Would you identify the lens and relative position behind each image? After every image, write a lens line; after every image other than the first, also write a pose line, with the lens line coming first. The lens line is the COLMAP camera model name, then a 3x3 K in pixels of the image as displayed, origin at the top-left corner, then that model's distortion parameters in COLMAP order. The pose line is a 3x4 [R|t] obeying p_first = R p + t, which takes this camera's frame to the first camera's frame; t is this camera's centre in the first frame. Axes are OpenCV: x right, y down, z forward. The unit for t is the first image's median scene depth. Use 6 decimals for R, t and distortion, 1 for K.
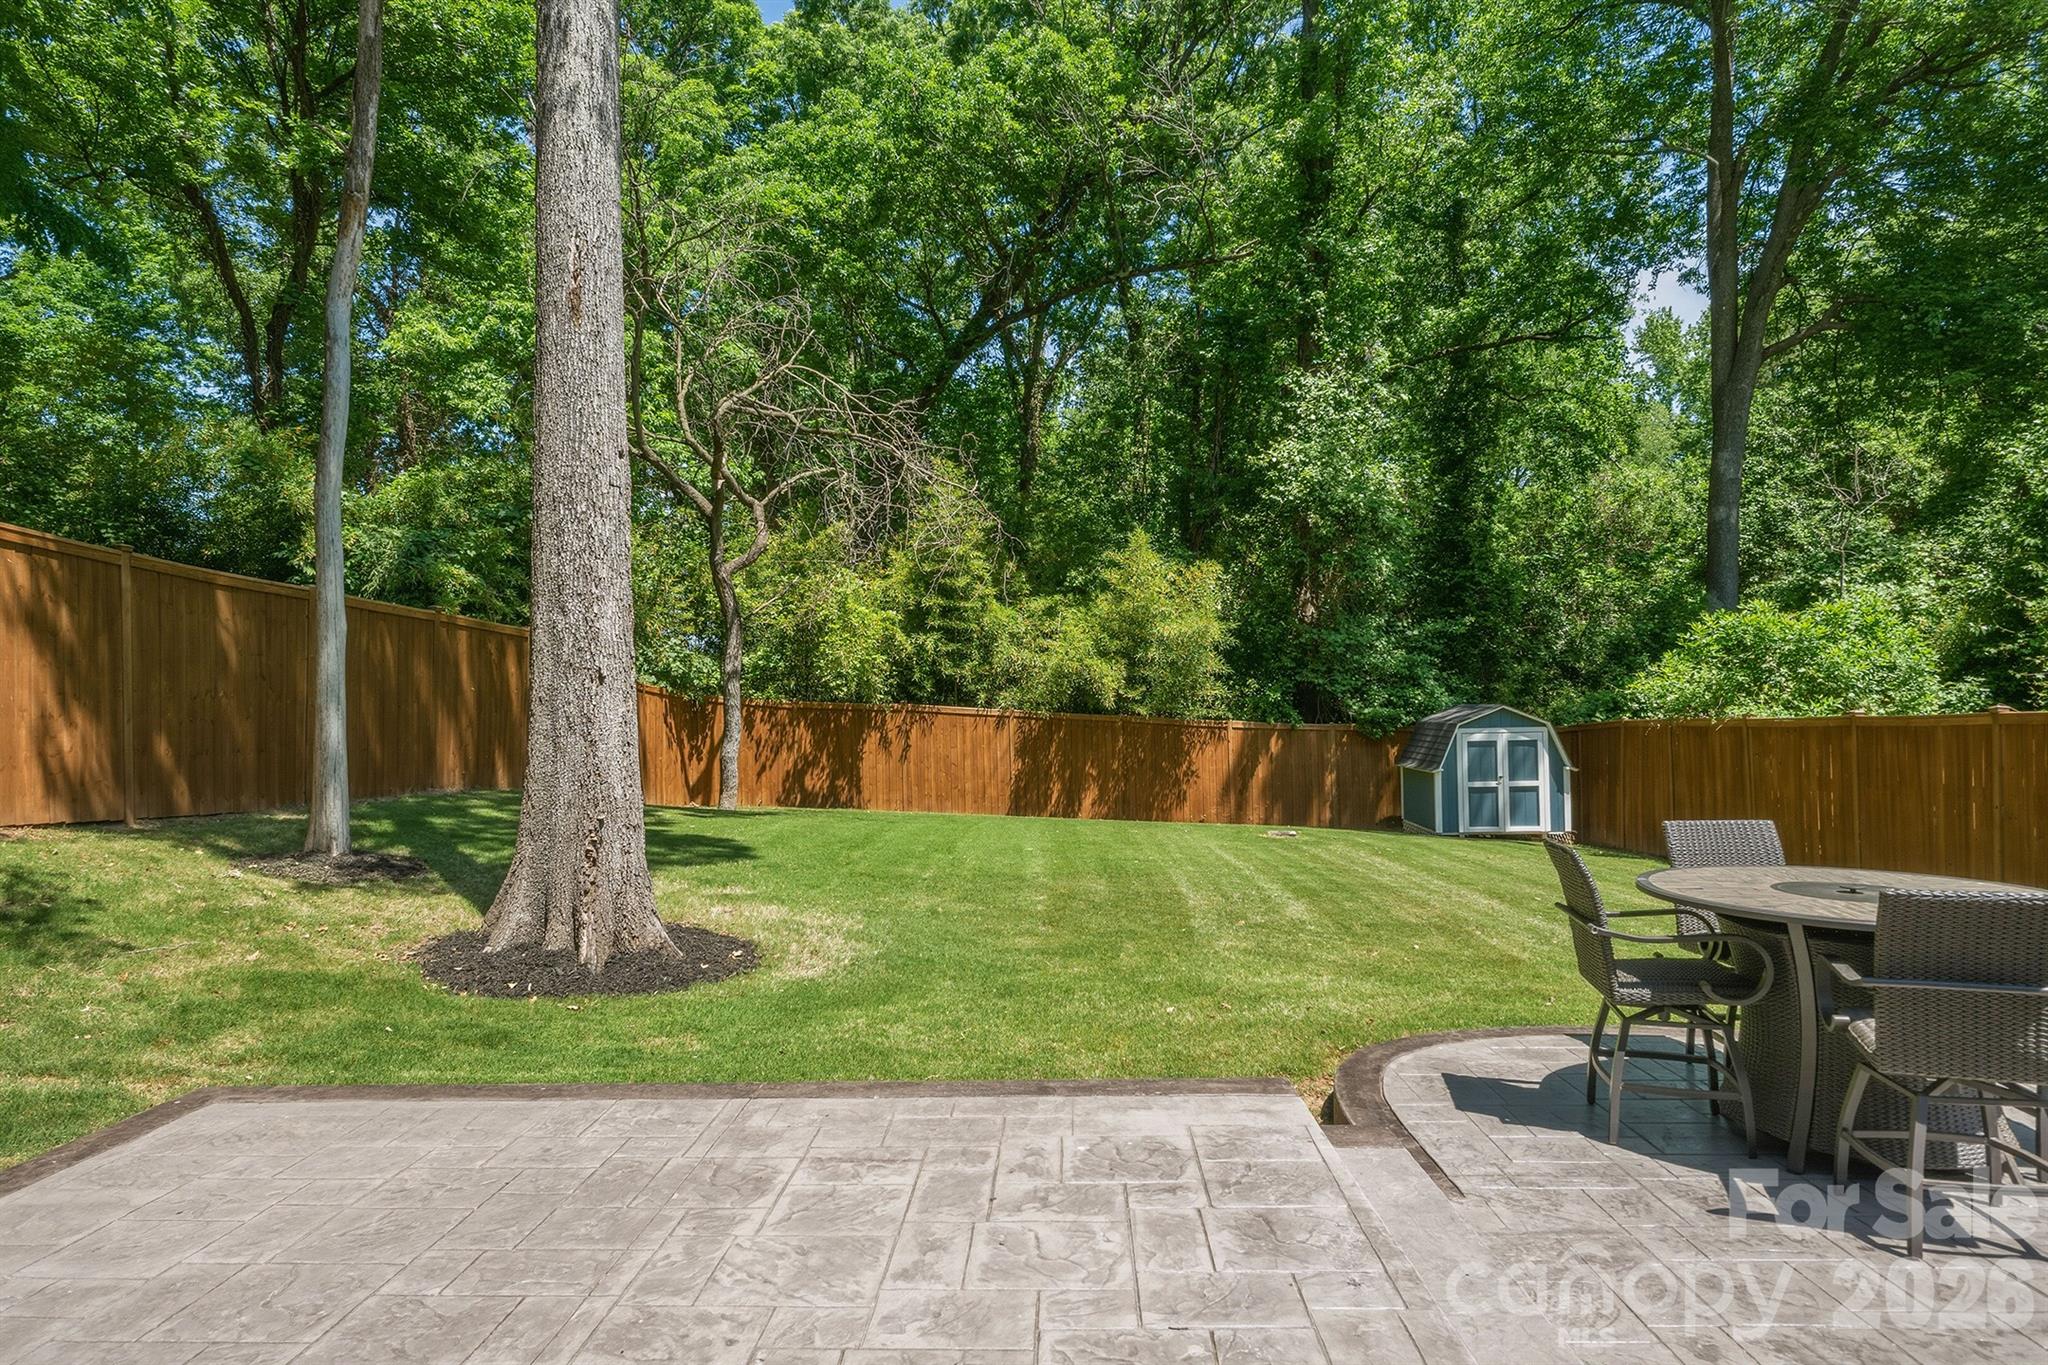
lens RADIAL K [[1115.9, 0, 1024.0], [0, 1115.9, 682.5], [0, 0, 1]] dist [0.002277, -0.000788]
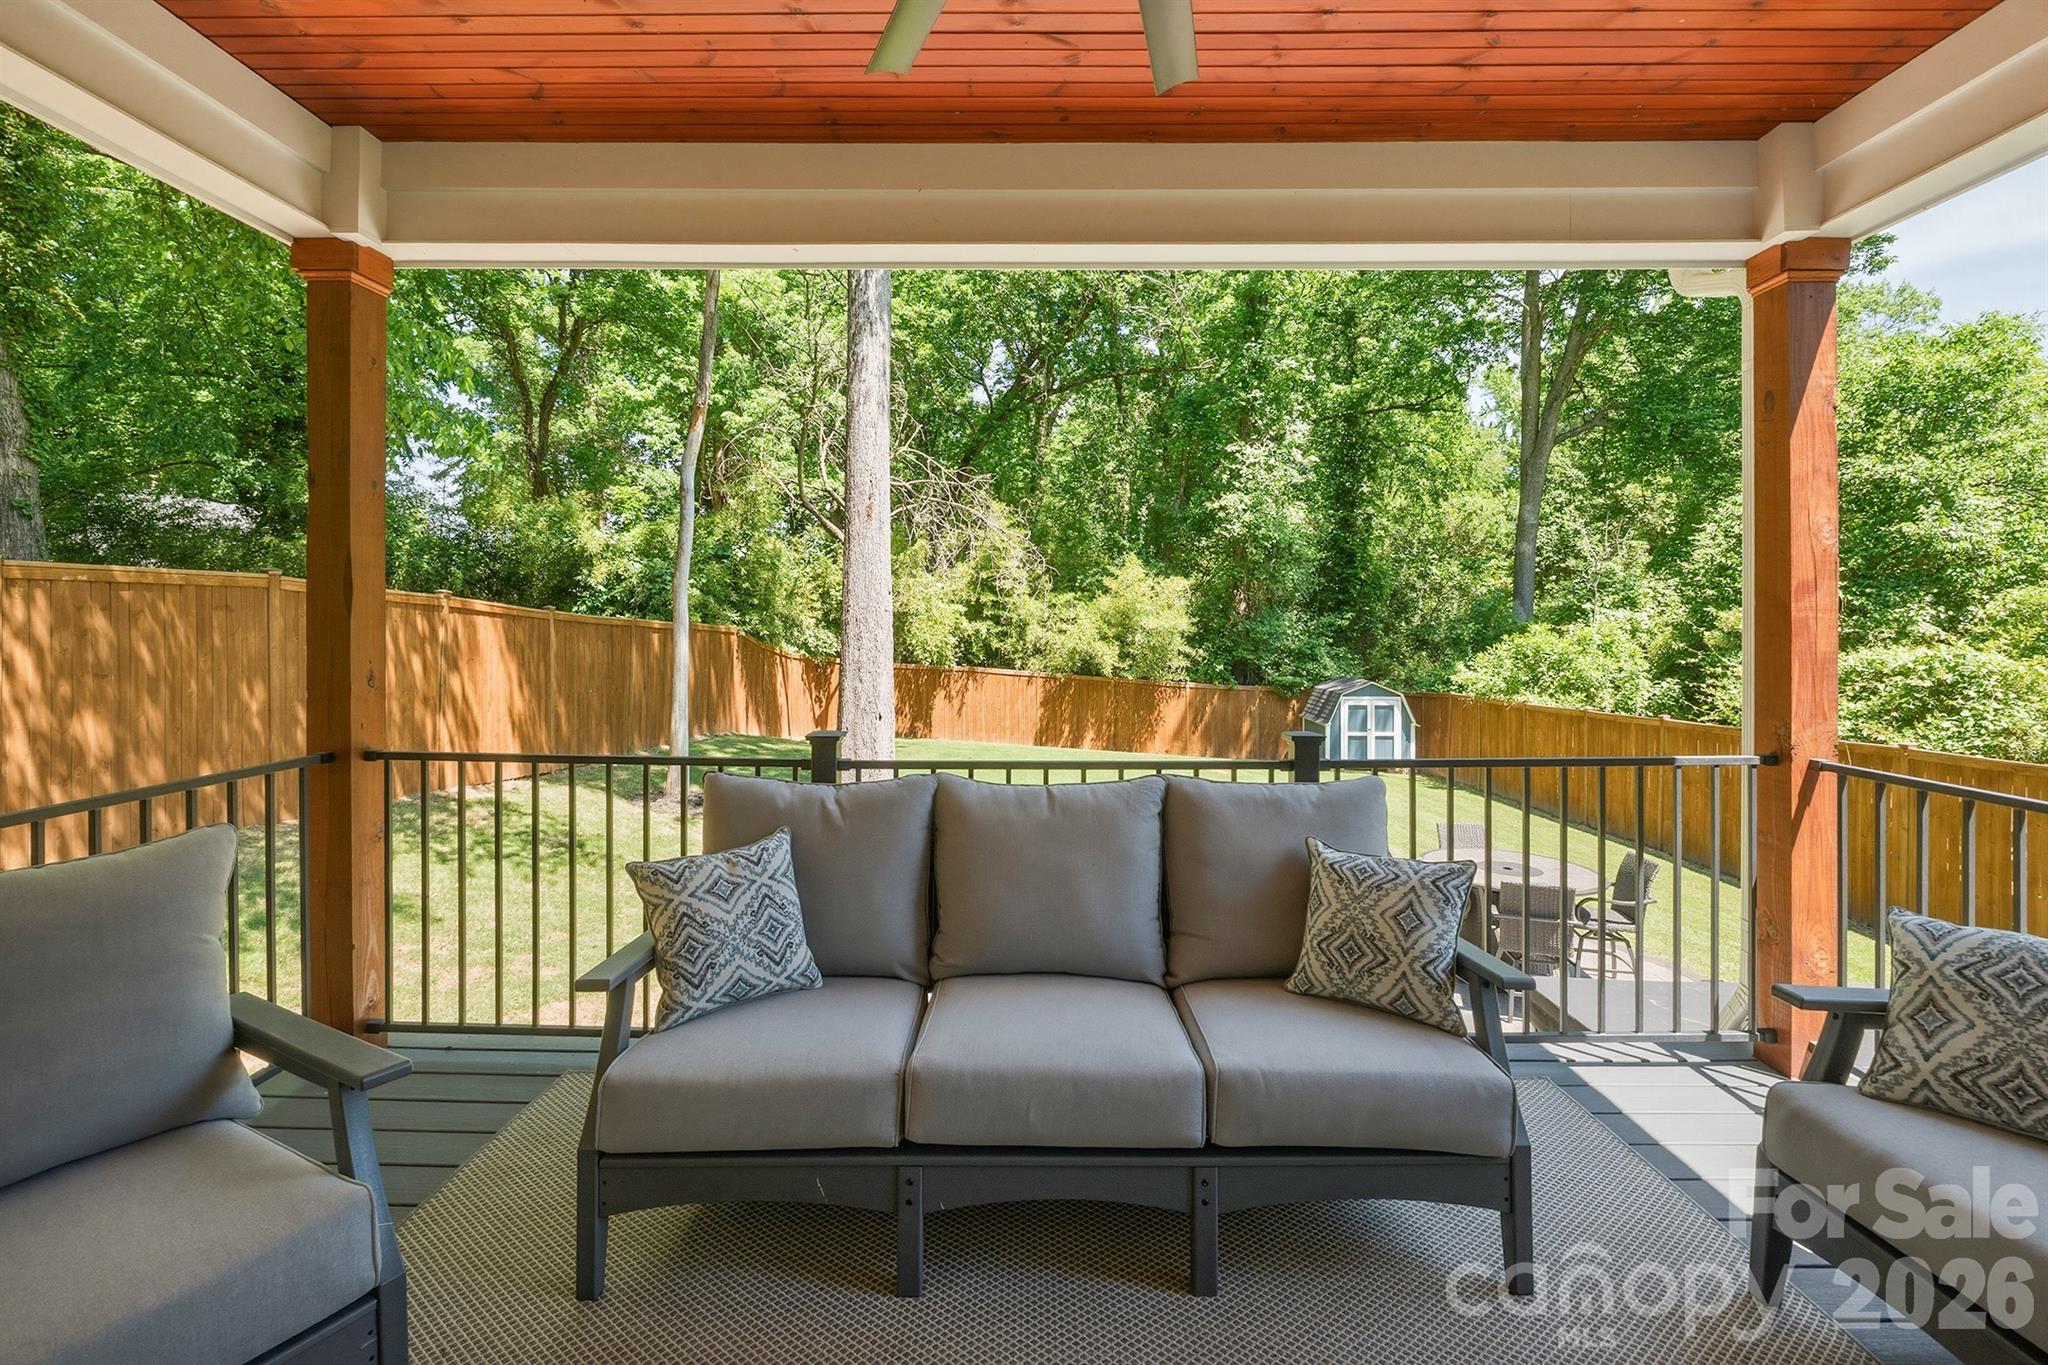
lens RADIAL K [[870.8, 0, 1022.5], [0, 870.8, 635.0], [0, 0, 1]] dist [-0.009546, -0.000025]
pose [[0.999595, 0.022127, 0.017908, -0.053688], [-0.022658, 0.999291, 0.030065, -0.058311], [-0.017230, -0.030458, 0.999388, -0.134511]]
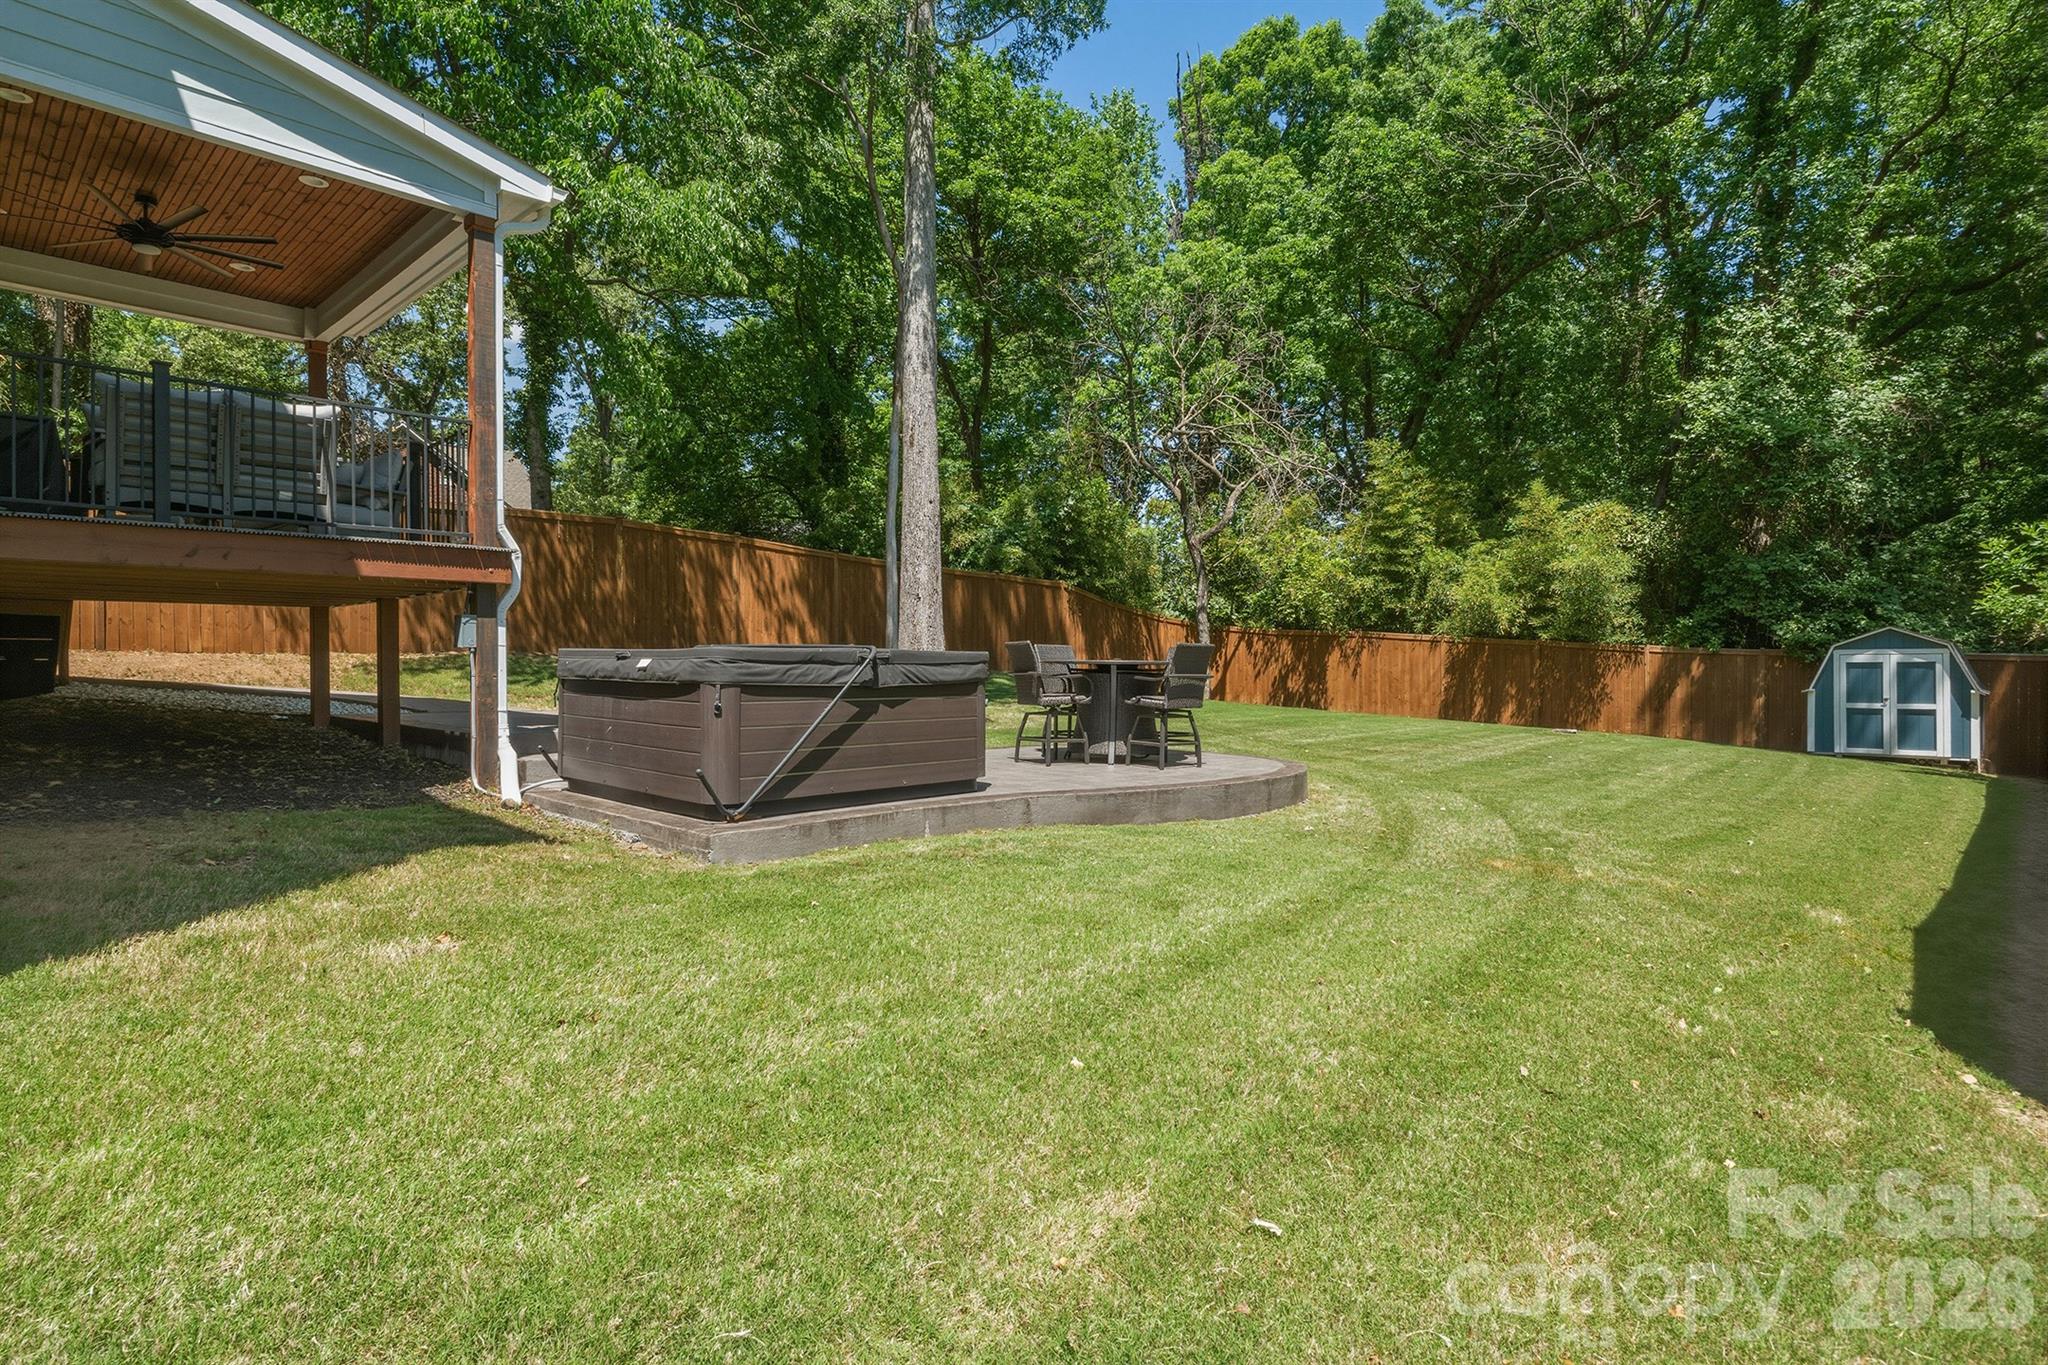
lens RADIAL K [[1041.6, 0, 1024.0], [0, 1041.6, 682.5], [0, 0, 1]] dist [-0.001622, -0.000386]
pose [[0.754122, 0.029139, -0.656088, 0.400387], [0.000904, 0.998968, 0.045406, 0.023979], [0.656734, -0.034834, 0.753318, -0.171267]]
